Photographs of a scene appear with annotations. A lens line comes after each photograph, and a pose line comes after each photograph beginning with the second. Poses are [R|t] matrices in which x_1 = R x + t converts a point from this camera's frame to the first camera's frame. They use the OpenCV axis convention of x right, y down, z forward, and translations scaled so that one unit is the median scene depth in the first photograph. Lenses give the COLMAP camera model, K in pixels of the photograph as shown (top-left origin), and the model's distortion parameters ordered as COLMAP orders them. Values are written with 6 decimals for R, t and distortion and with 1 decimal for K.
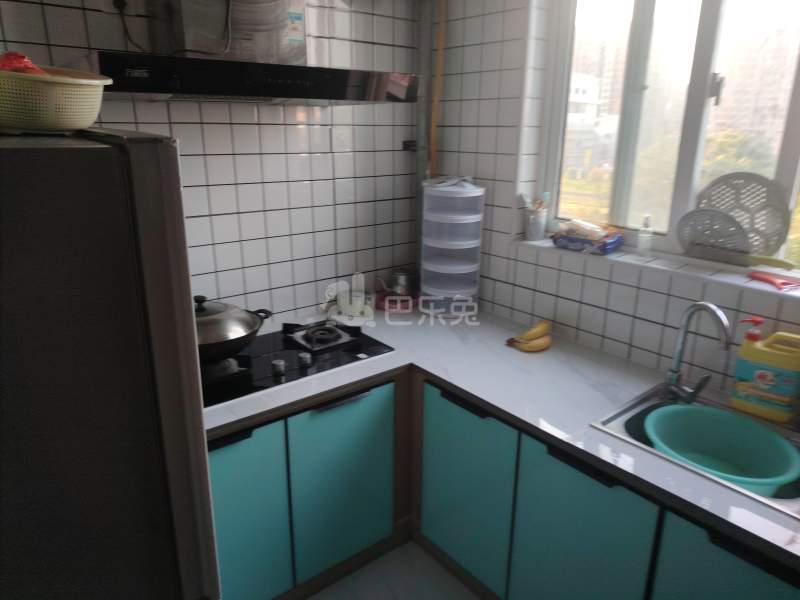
lens RADIAL K [[559.9, 0, 400.0], [0, 559.9, 300.0], [0, 0, 1]] dist [0.010417, -0.002840]
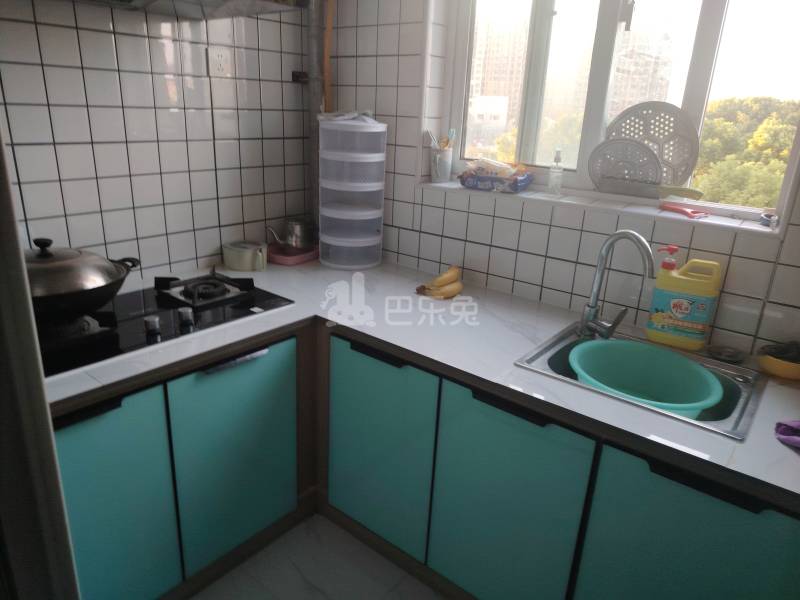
lens RADIAL K [[554.0, 0, 407.2], [0, 554.0, 298.3], [0, 0, 1]] dist [0.102997, -0.208183]
pose [[0.976119, -0.034334, 0.214506, -0.024035], [0.026384, 0.998859, 0.039819, 0.054196], [-0.215628, -0.033209, 0.975911, 0.104810]]
